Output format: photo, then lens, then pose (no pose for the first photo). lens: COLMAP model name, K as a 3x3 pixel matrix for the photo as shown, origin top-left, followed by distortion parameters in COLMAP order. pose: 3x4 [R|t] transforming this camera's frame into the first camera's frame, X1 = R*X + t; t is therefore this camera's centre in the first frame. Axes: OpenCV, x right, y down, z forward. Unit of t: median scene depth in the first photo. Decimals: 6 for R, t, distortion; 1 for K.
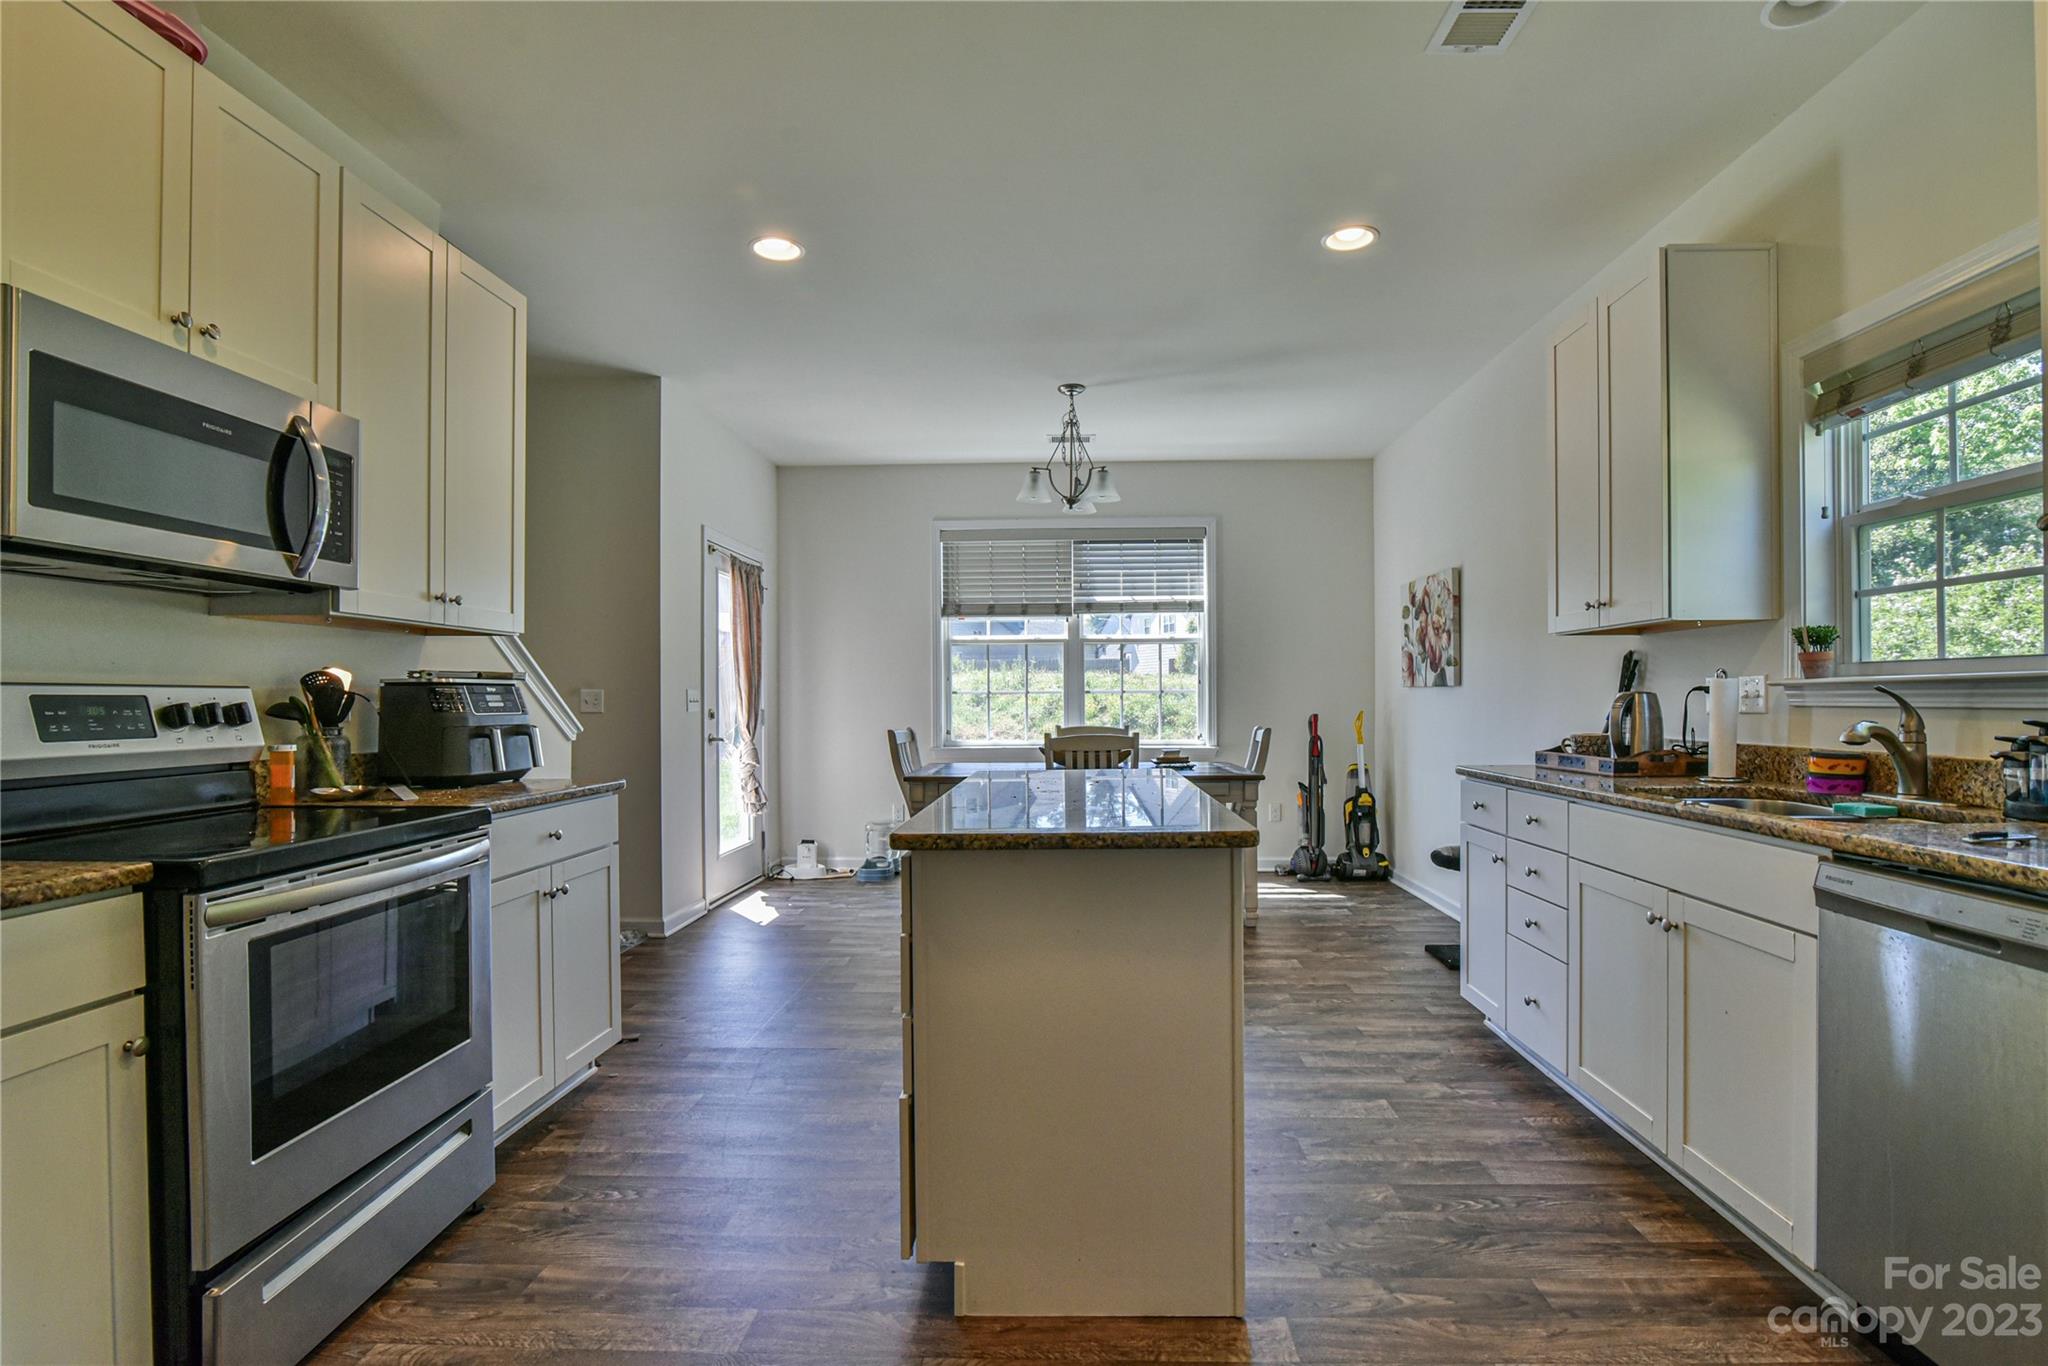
lens RADIAL K [[961.6, 0, 1070.4], [0, 961.6, 704.9], [0, 0, 1]] dist [0.012090, -0.000366]
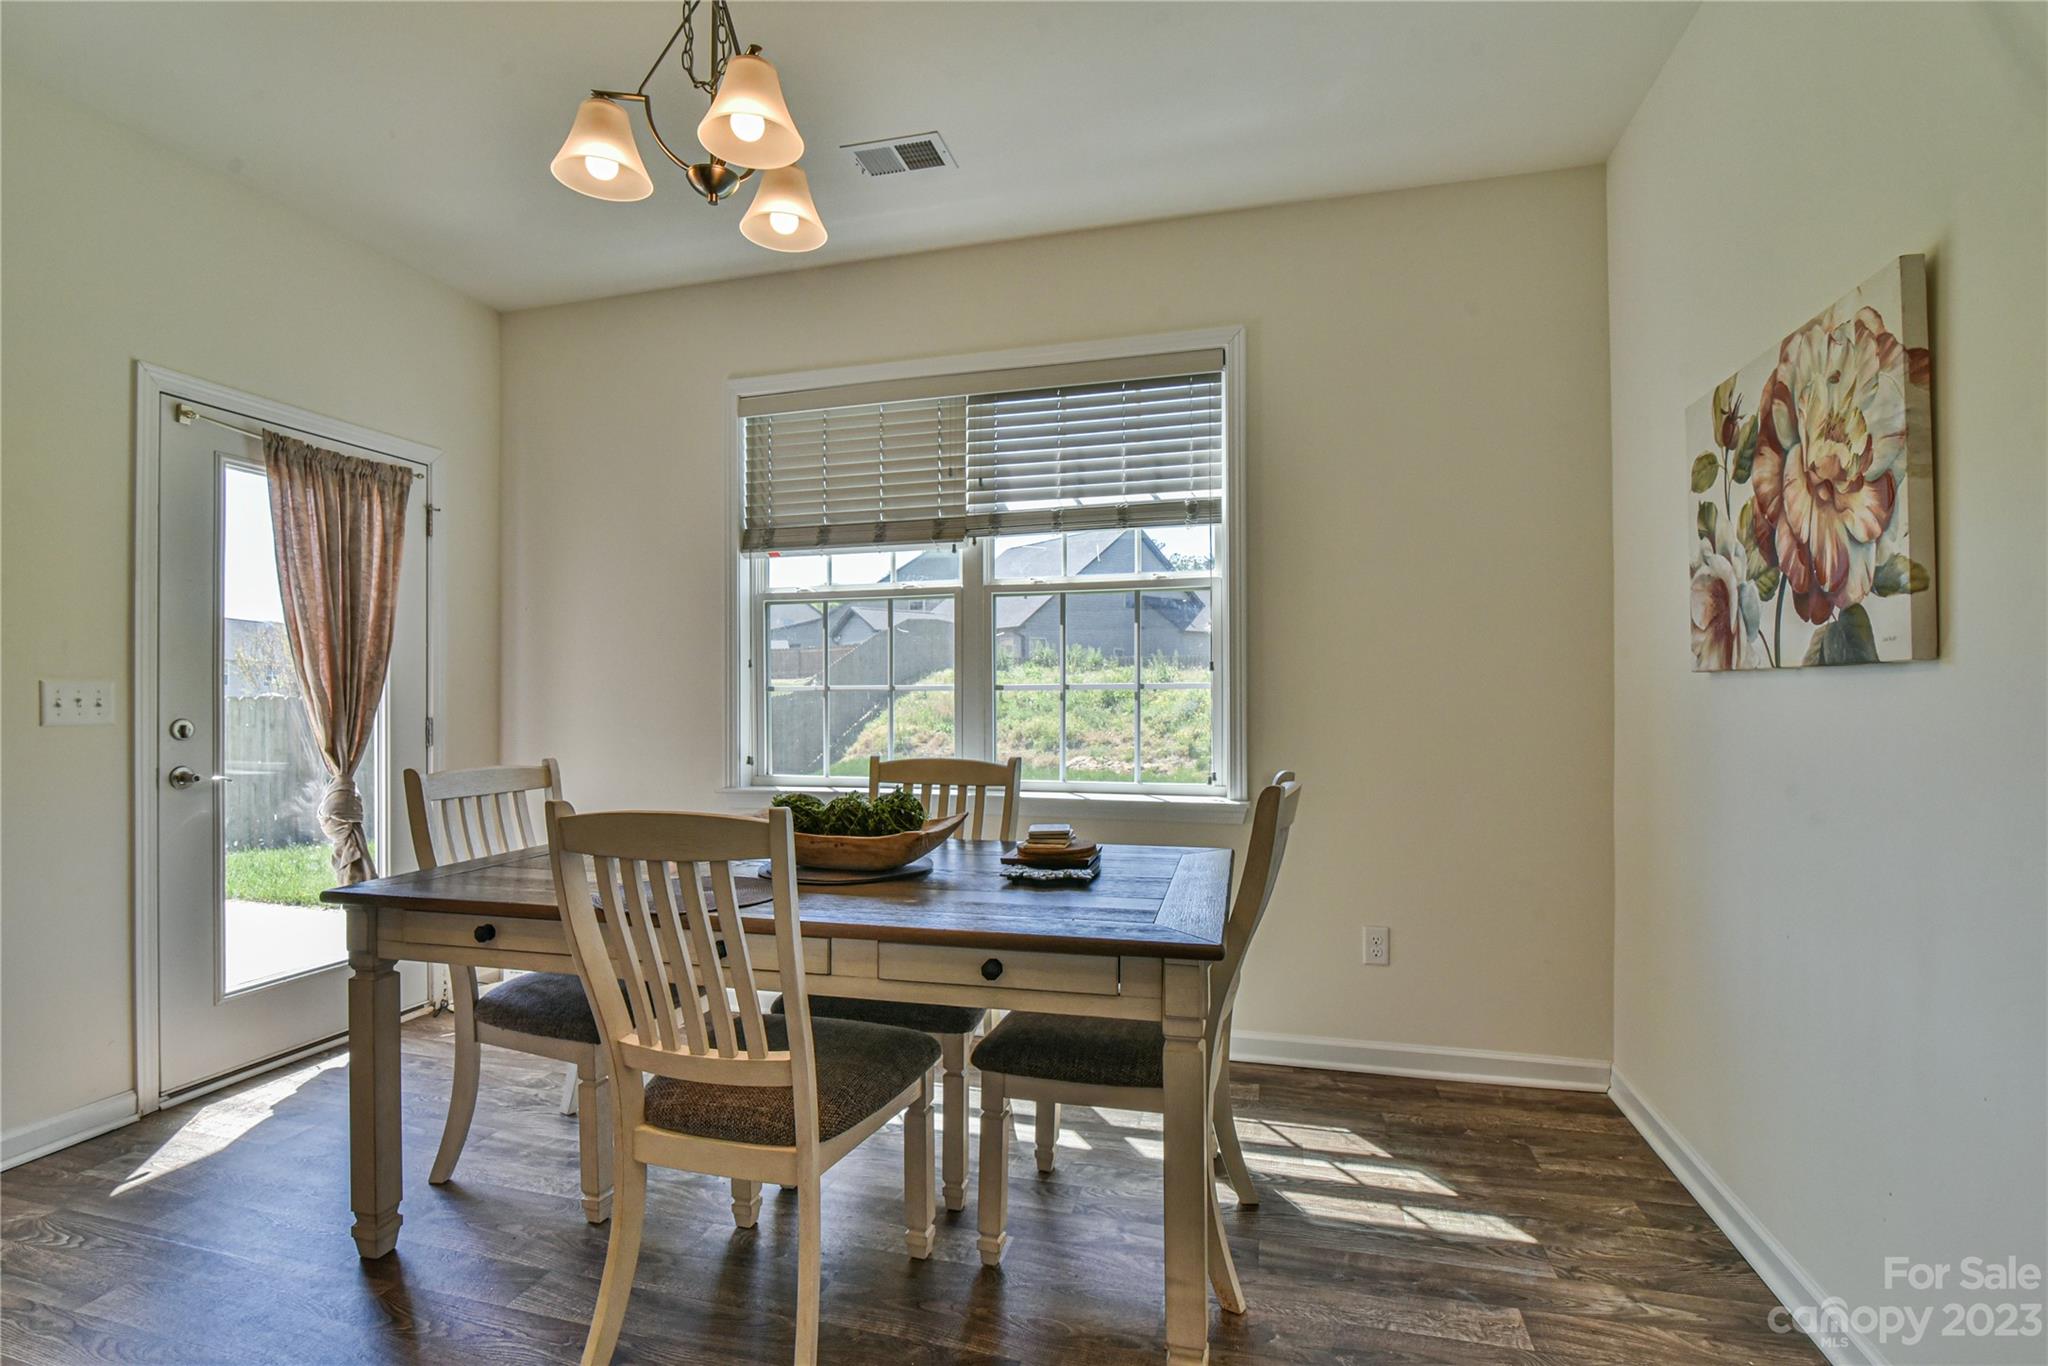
lens RADIAL K [[961.6, 0, 1024.1], [0, 961.6, 694.8], [0, 0, 1]] dist [-0.013188, 0.000220]
pose [[0.969663, 0.001851, -0.244438, 0.346566], [-0.004558, 0.999934, -0.010510, -0.008753], [0.244403, 0.011306, 0.969608, 1.091460]]
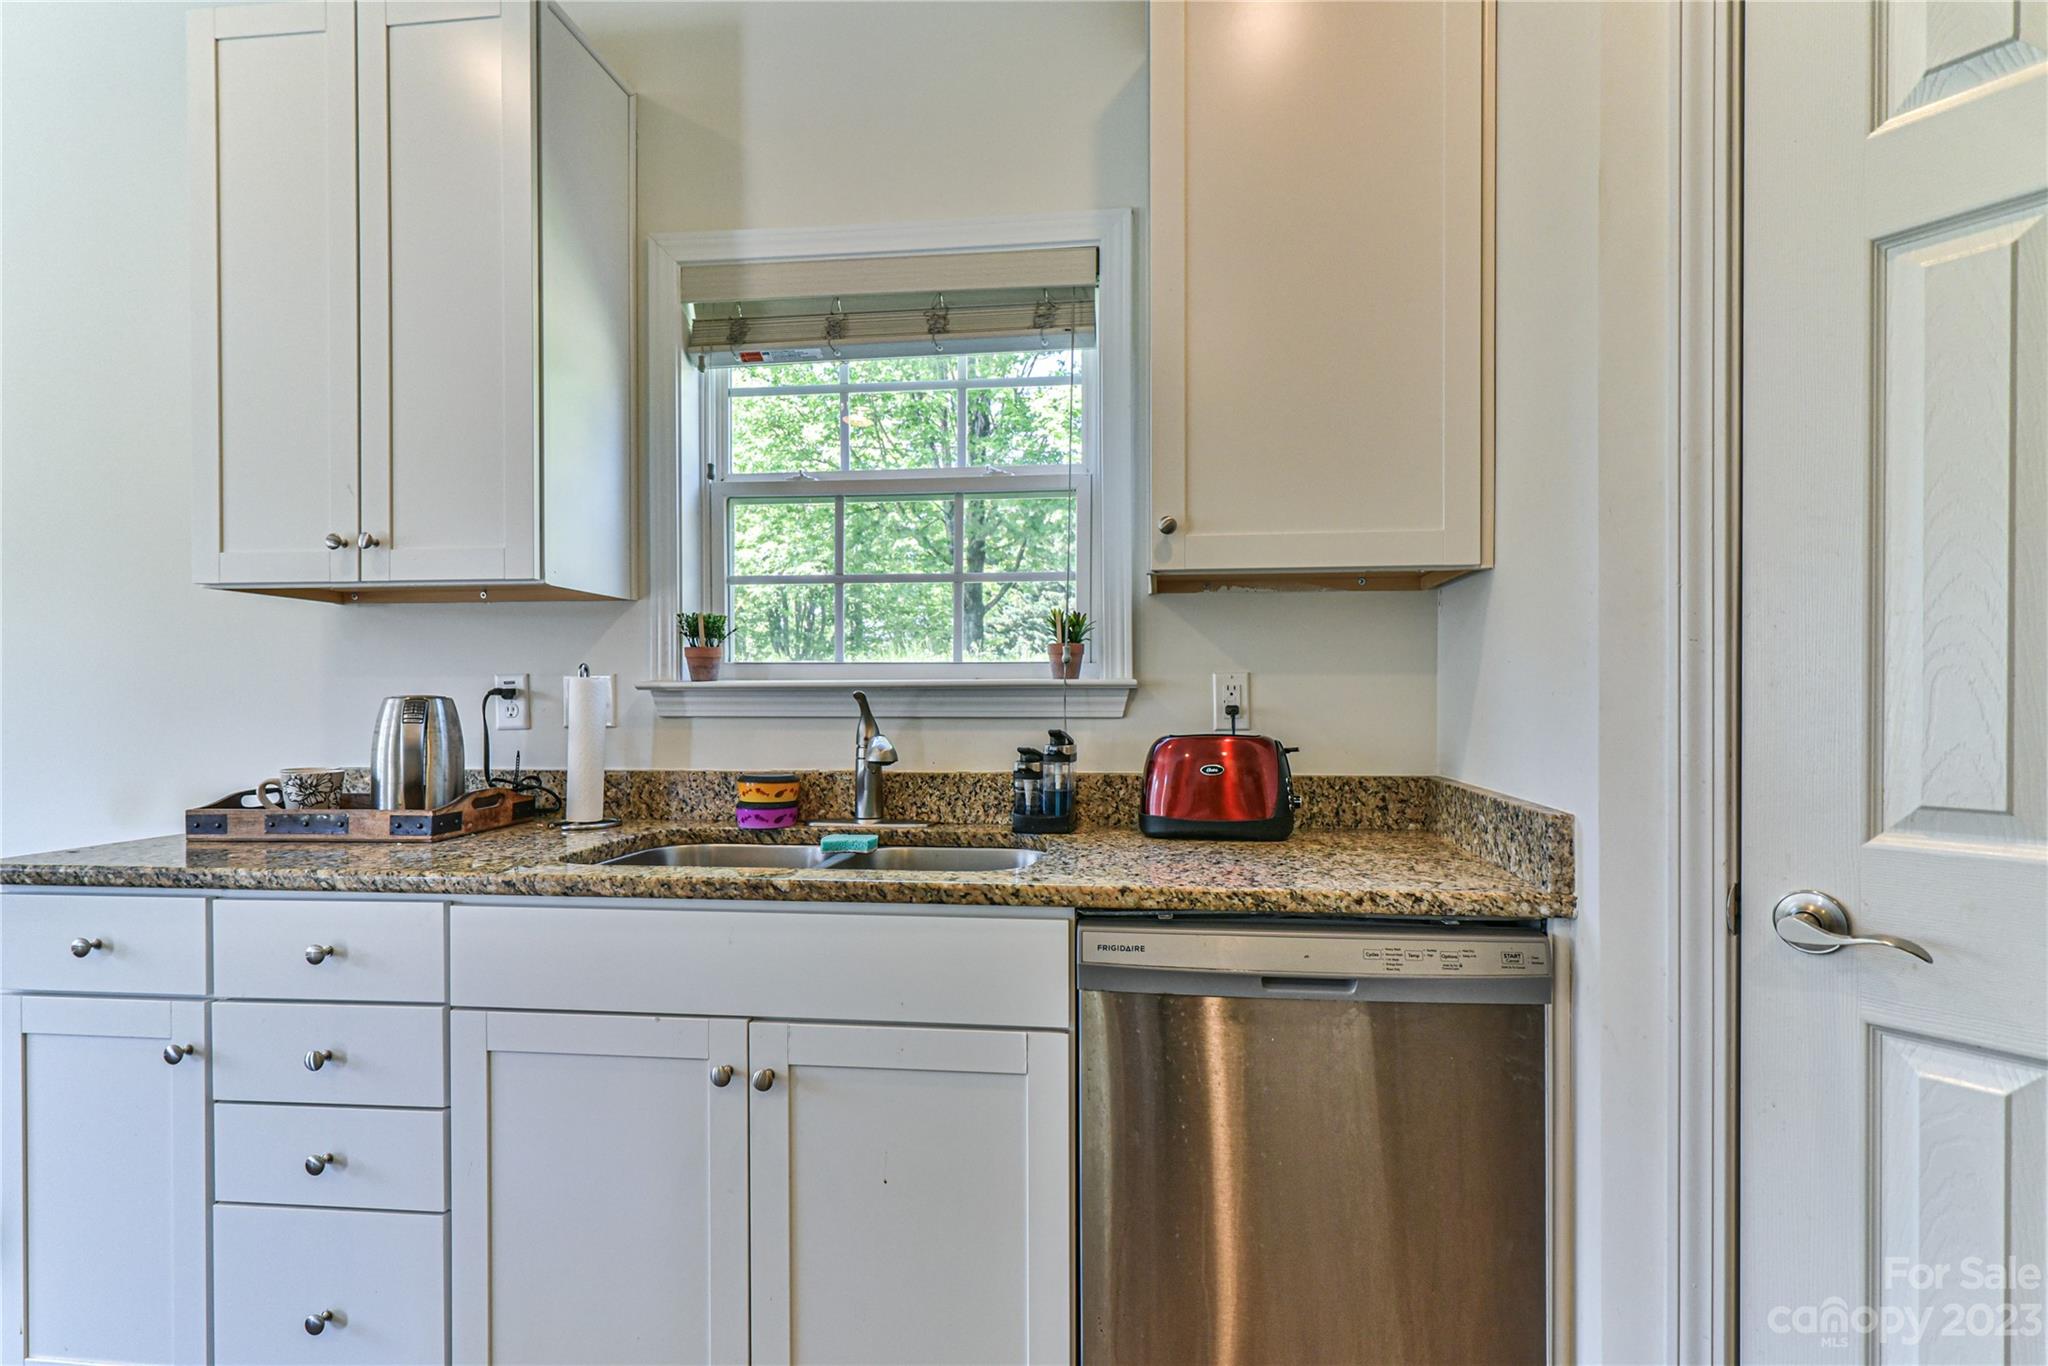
lens RADIAL K [[961.6, 0, 1070.4], [0, 961.6, 704.9], [0, 0, 1]] dist [0.012090, -0.000366]
pose [[0.097897, -0.001117, 0.995196, 0.021453], [0.005905, 0.999982, 0.000542, -0.005840], [-0.995179, 0.005824, 0.097902, 0.541487]]
